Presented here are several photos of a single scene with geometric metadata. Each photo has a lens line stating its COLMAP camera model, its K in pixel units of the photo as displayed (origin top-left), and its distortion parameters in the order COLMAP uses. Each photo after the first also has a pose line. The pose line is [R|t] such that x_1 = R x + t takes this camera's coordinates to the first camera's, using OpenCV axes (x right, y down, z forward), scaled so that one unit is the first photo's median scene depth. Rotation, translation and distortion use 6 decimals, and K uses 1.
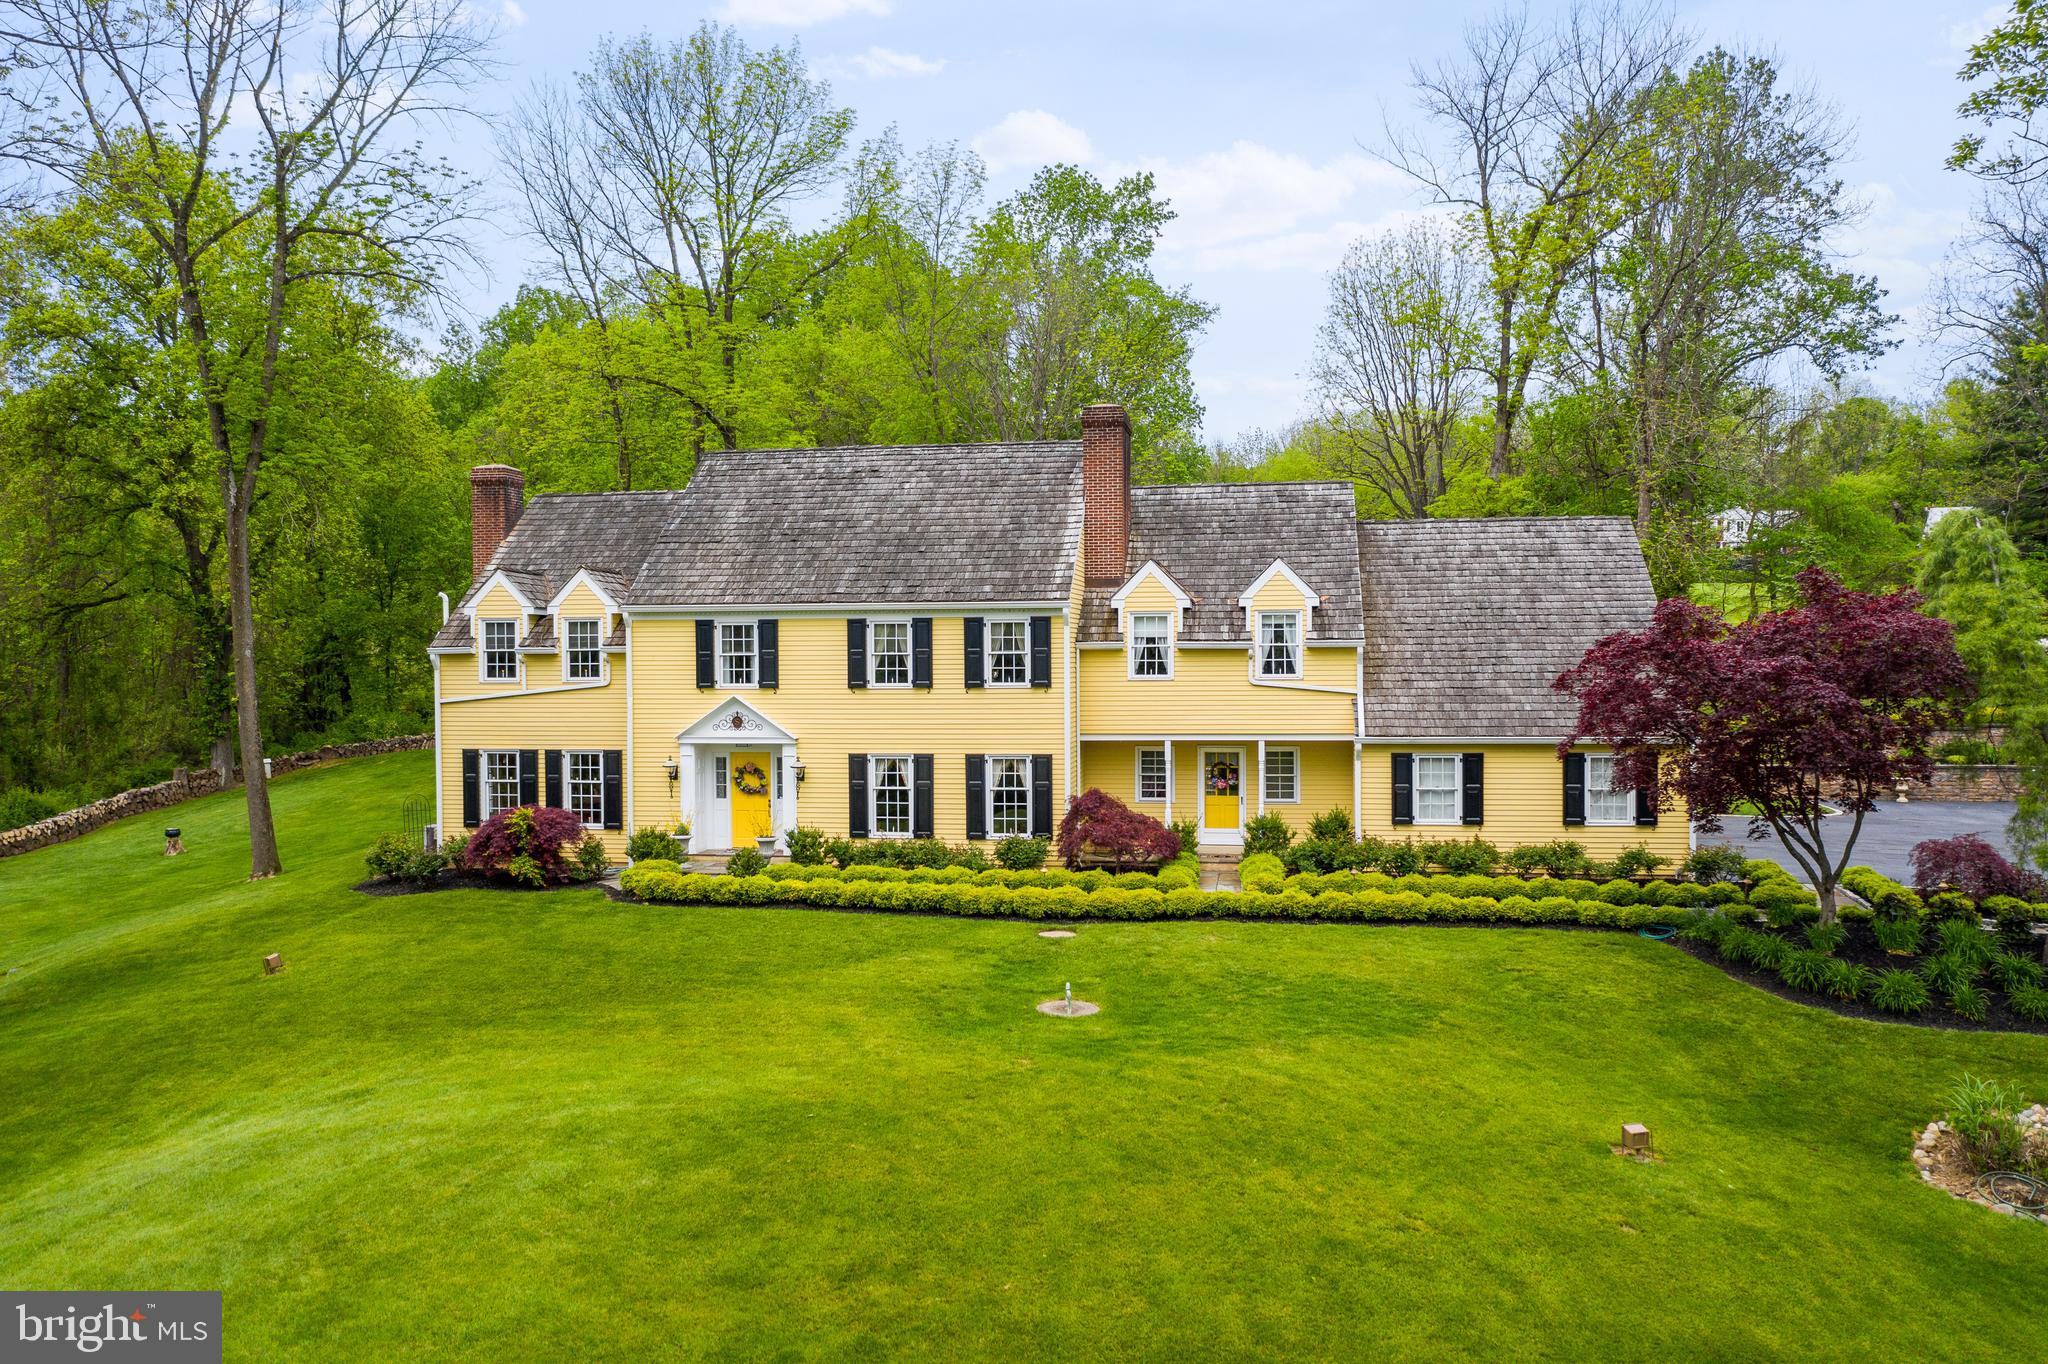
lens RADIAL K [[1614.7, 0, 1024.0], [0, 1614.7, 682.0], [0, 0, 1]] dist [-0.014194, -0.000569]
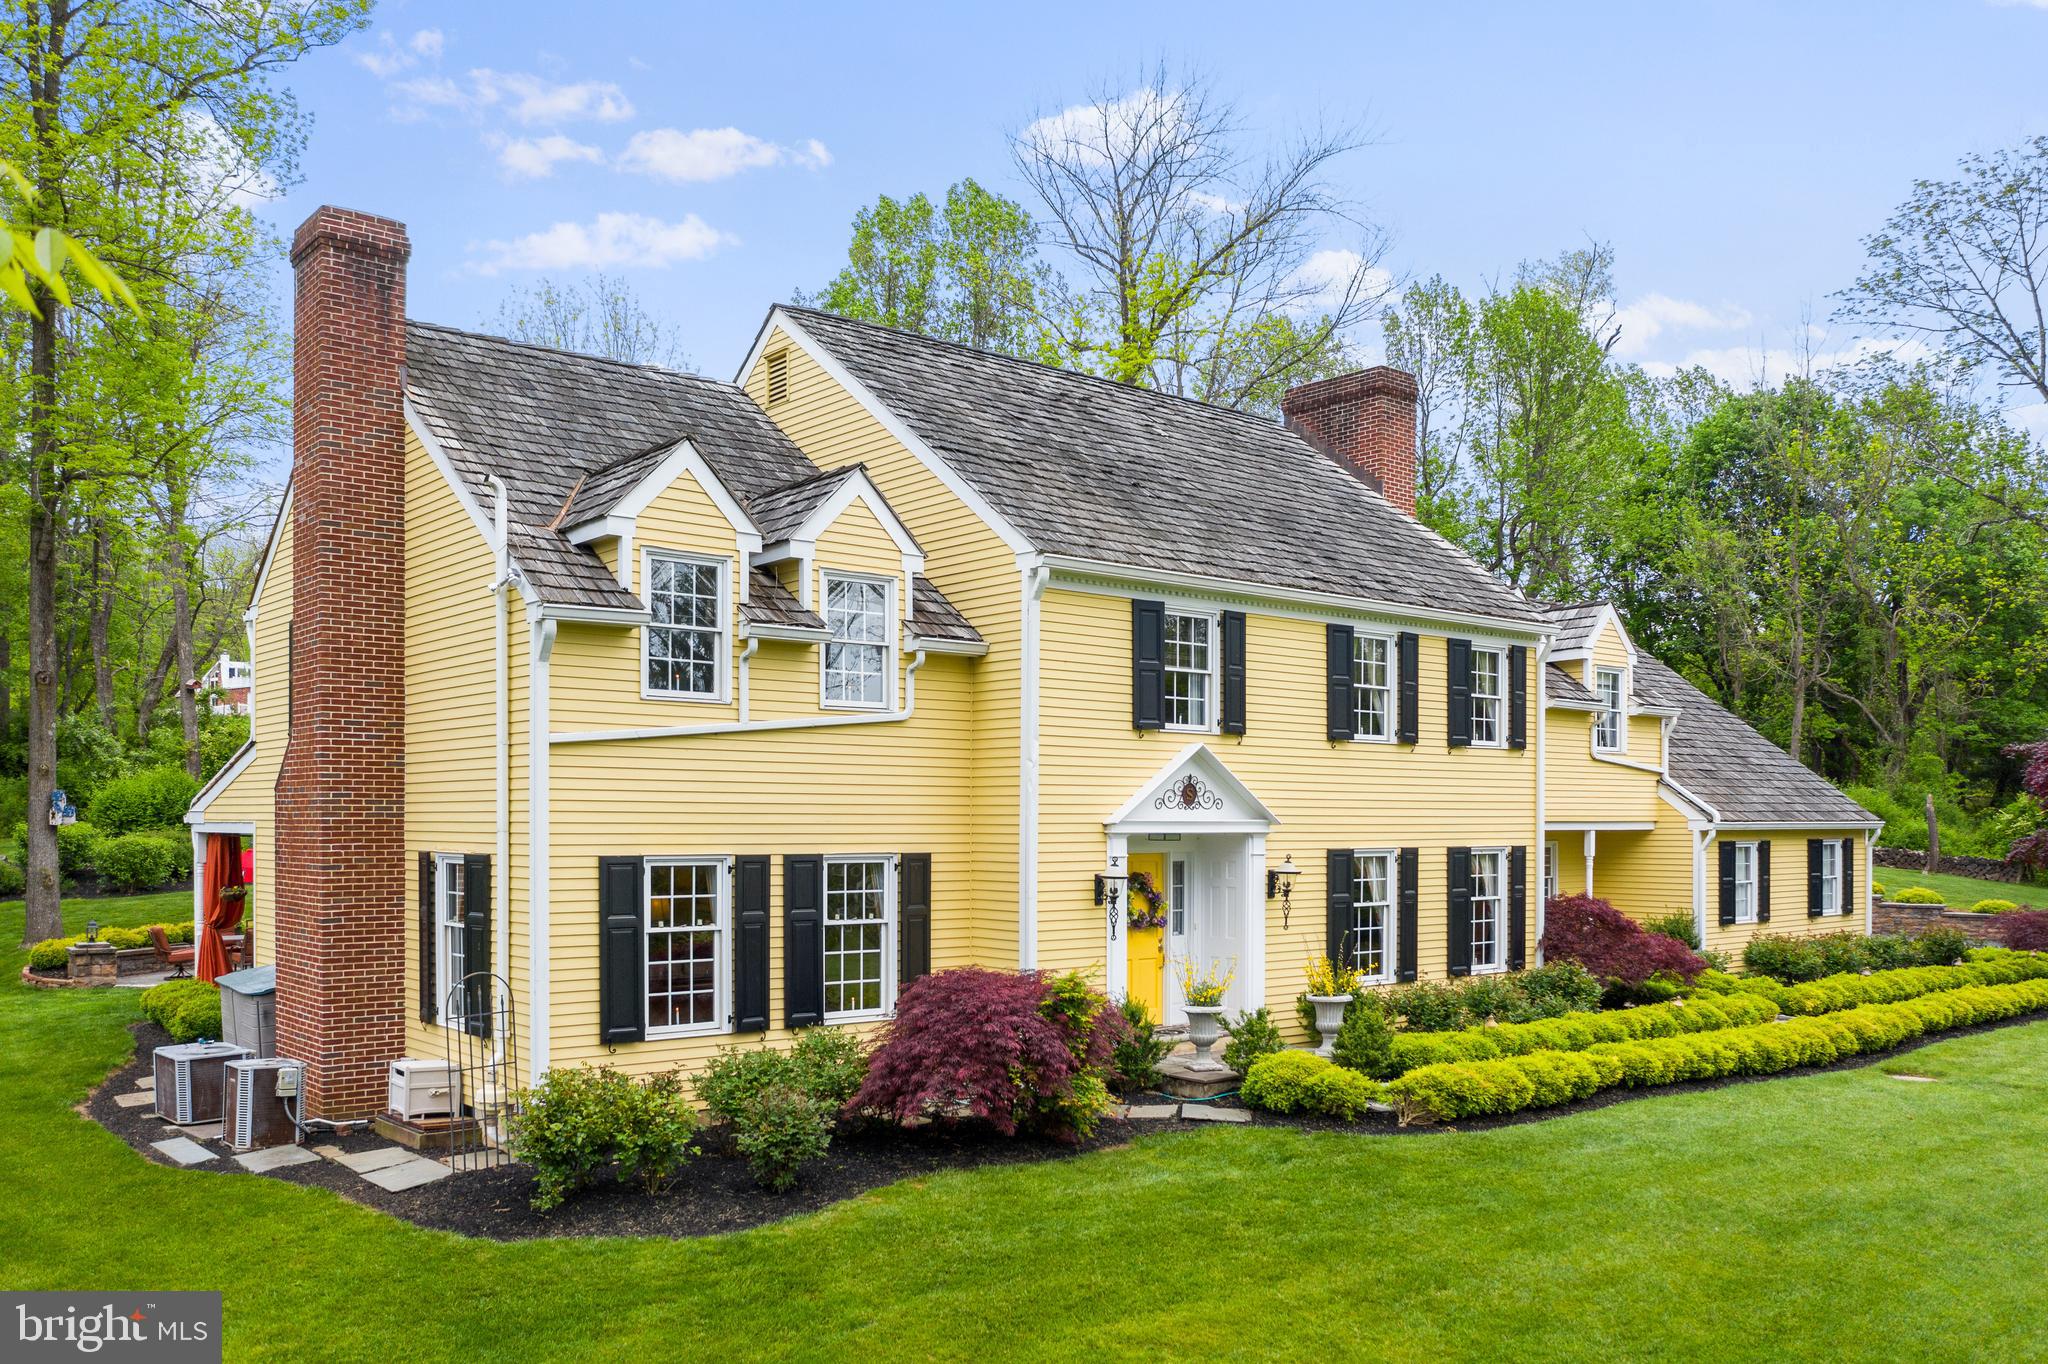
lens RADIAL K [[1585.3, 0, 1024.0], [0, 1585.3, 827.2], [0, 0, 1]] dist [-0.002618, 0.000441]
pose [[0.663174, 0.004593, 0.748451, -0.622207], [0.006262, 0.999912, -0.011684, 0.042431], [-0.748439, 0.012435, 0.663087, 0.695887]]
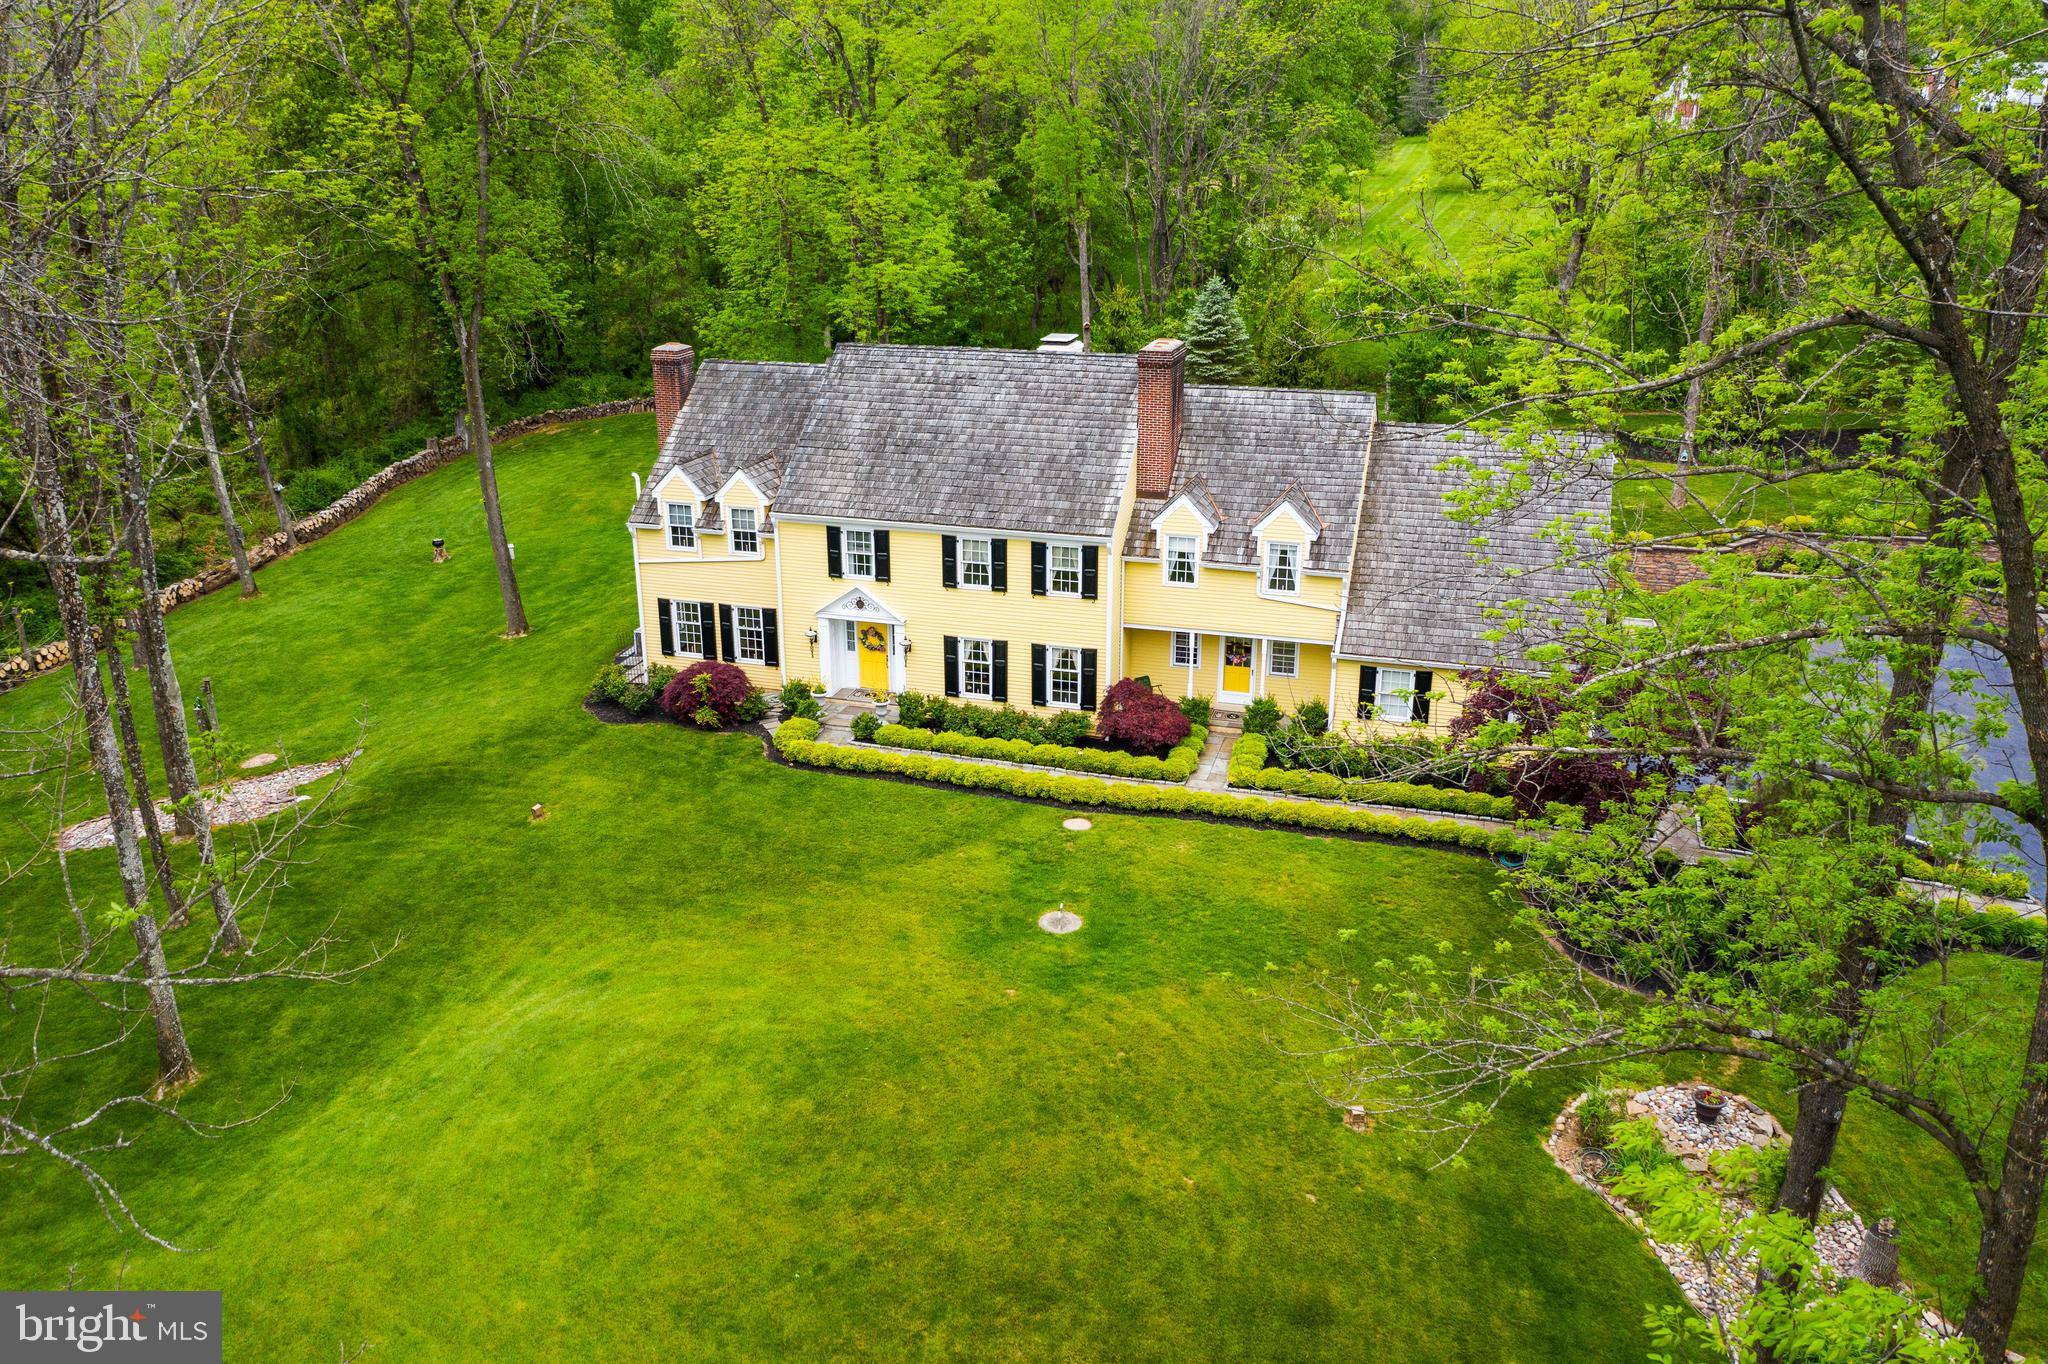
lens RADIAL K [[1614.7, 0, 1024.0], [0, 1614.7, 682.0], [0, 0, 1]] dist [-0.014194, -0.000569]
pose [[0.991748, 0.049003, -0.118471, 0.111766], [-0.008880, 0.948108, 0.317823, -0.334437], [0.127898, -0.314149, 0.940719, -0.228521]]
